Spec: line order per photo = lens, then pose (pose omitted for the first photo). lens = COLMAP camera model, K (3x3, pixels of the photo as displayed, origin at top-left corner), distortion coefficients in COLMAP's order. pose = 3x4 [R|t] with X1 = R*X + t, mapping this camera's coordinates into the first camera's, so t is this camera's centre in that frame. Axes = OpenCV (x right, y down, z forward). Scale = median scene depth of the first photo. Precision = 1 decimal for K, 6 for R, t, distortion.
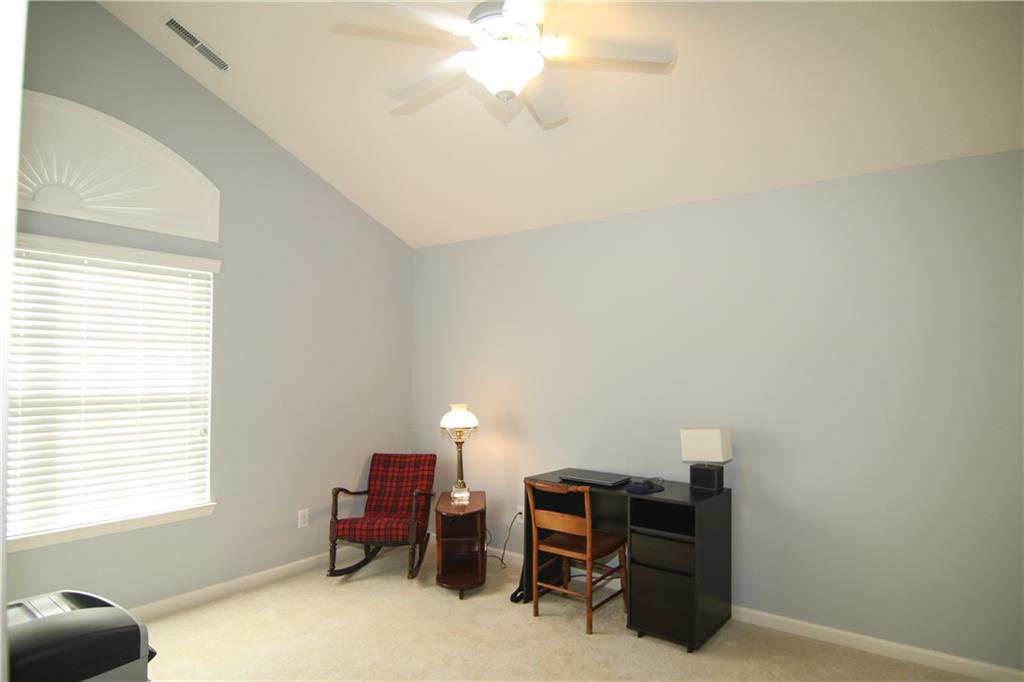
lens RADIAL K [[579.9, 0, 512.0], [0, 579.9, 341.0], [0, 0, 1]] dist [-0.001766, -0.000660]
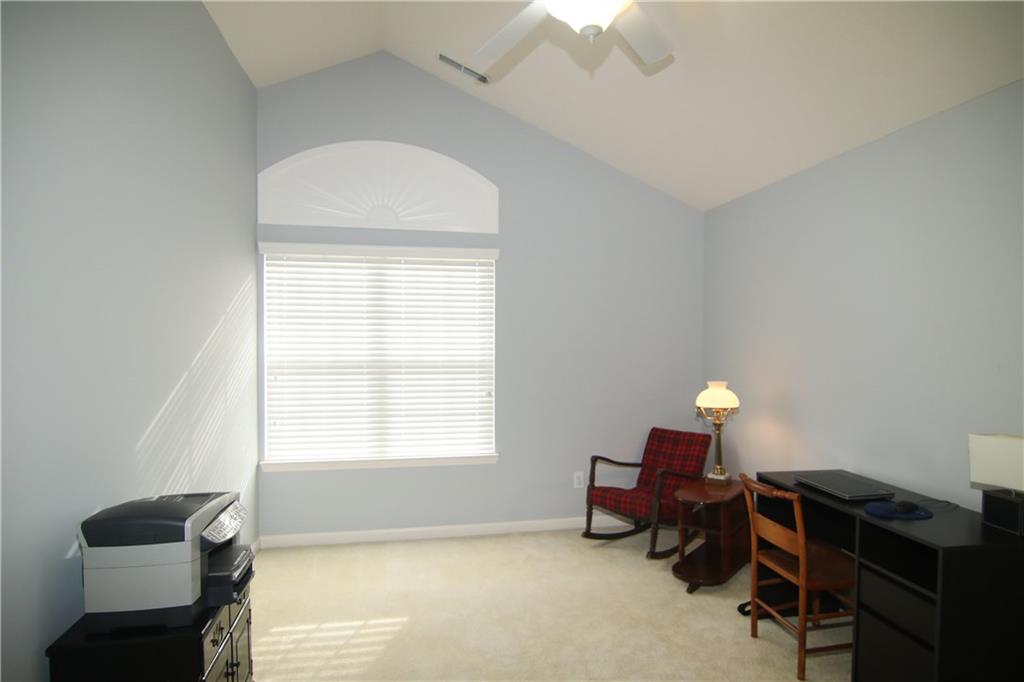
lens RADIAL K [[570.8, 0, 512.0], [0, 570.8, 341.0], [0, 0, 1]] dist [0.004347, -0.020060]
pose [[0.752886, 0.001849, -0.658149, 0.274232], [0.029259, 0.998913, 0.036278, 0.005846], [0.657501, -0.046570, 0.752013, 0.146354]]
